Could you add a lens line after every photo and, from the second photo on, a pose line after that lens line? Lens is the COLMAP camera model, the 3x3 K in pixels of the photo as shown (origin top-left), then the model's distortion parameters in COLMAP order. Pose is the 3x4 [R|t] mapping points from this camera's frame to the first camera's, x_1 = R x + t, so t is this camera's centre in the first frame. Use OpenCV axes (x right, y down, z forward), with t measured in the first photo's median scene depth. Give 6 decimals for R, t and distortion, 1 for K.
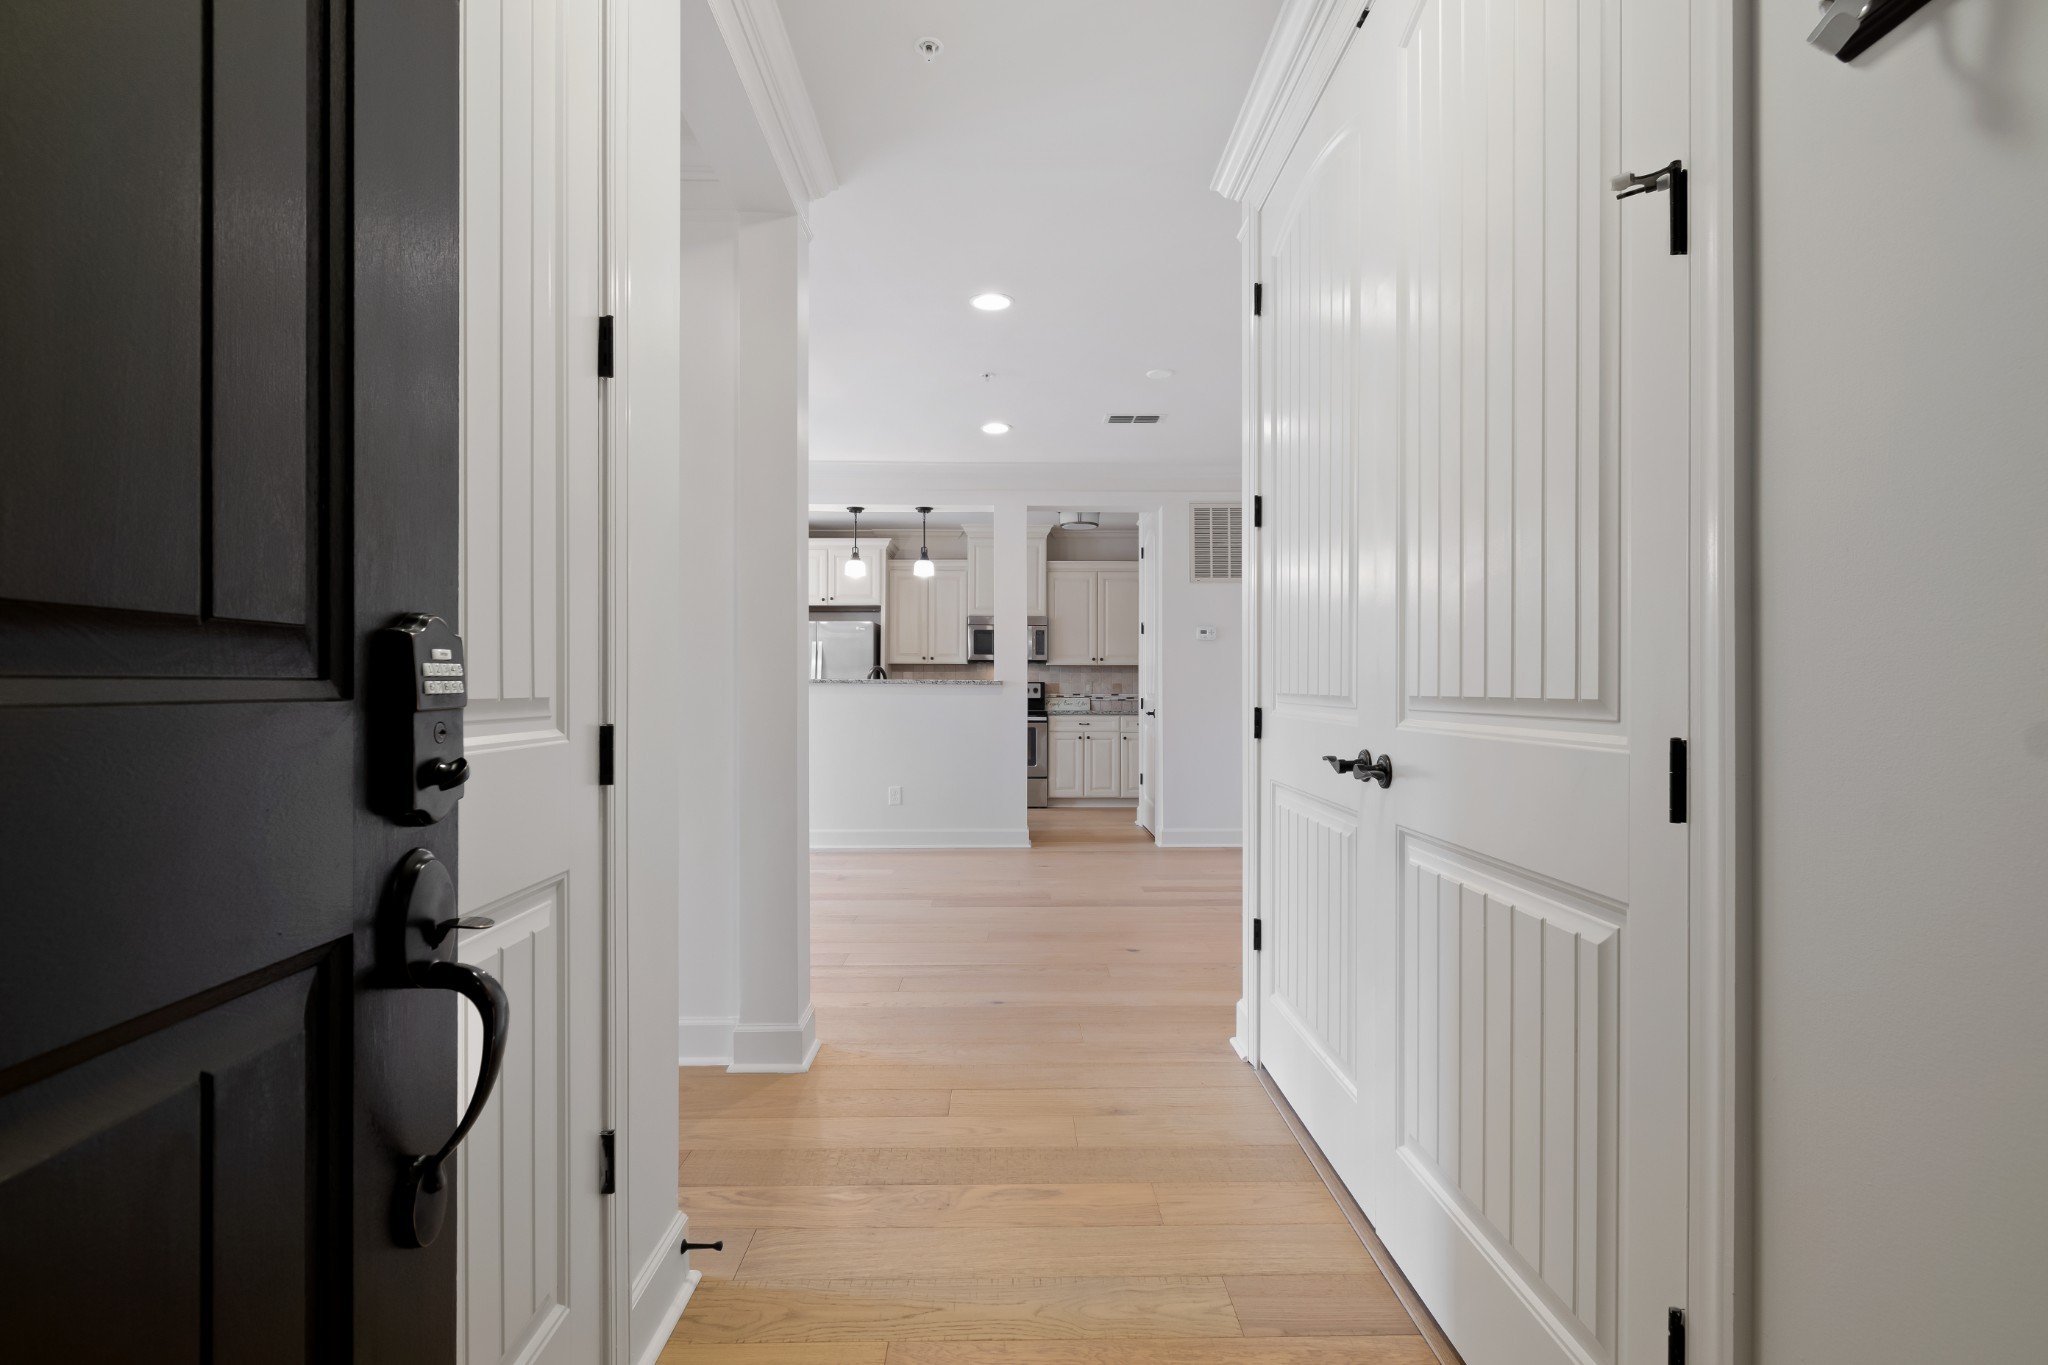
lens RADIAL K [[1013.7, 0, 1021.4], [0, 1013.7, 688.5], [0, 0, 1]] dist [-0.000268, -0.000003]
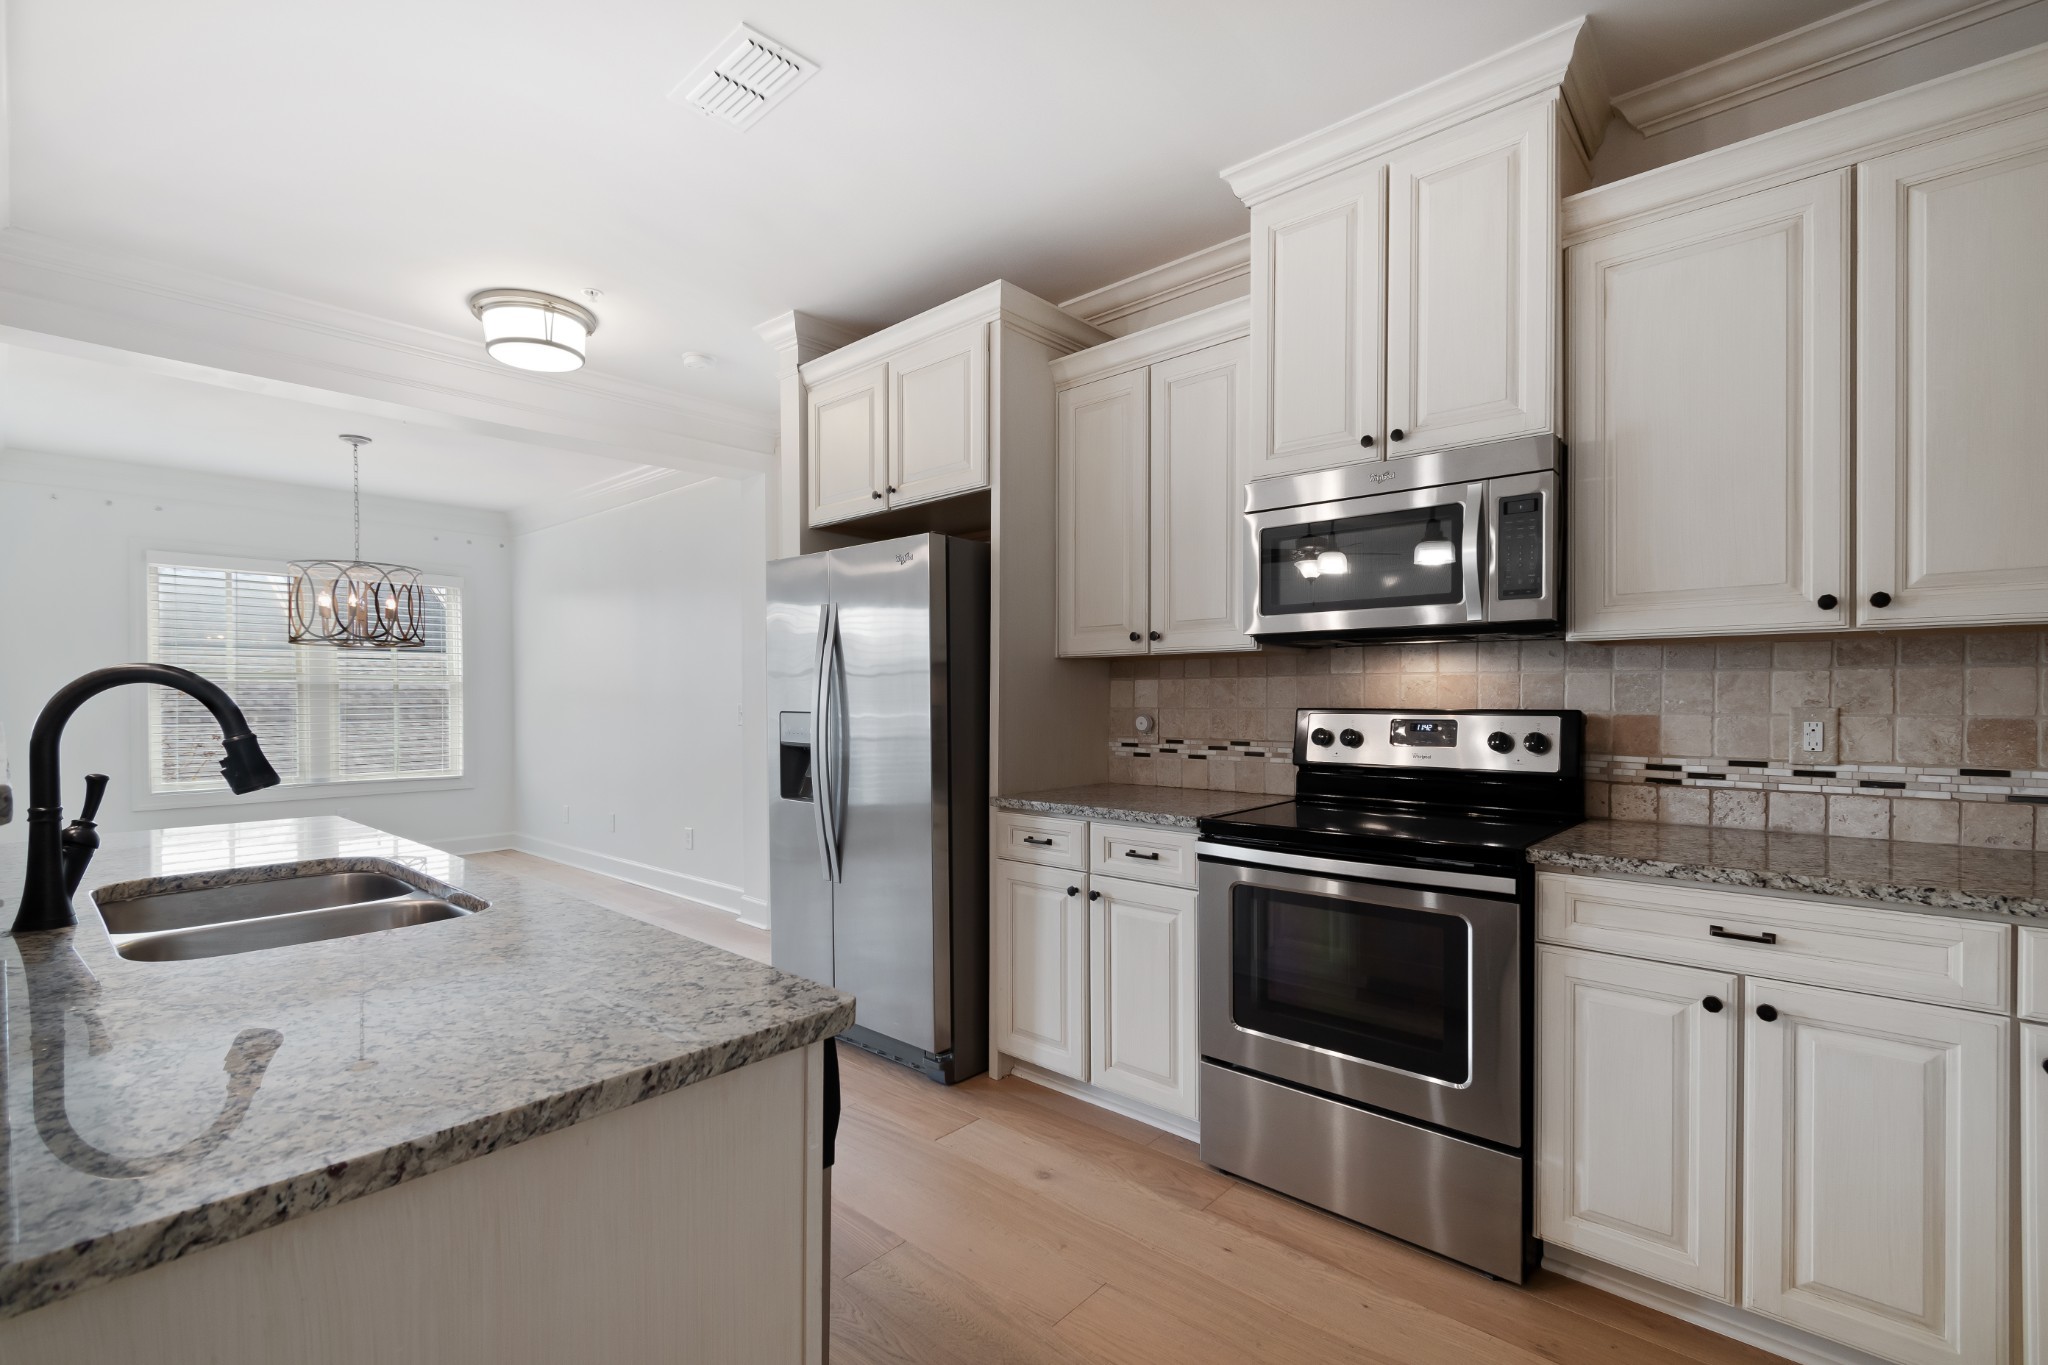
lens RADIAL K [[914.0, 0, 1029.7], [0, 914.0, 699.5], [0, 0, 1]] dist [0.004851, -0.001722]
pose [[0.736311, -0.003365, -0.676635, 0.078386], [0.006581, 0.999976, 0.002189, -0.010683], [0.676612, -0.006065, 0.736315, 0.760678]]
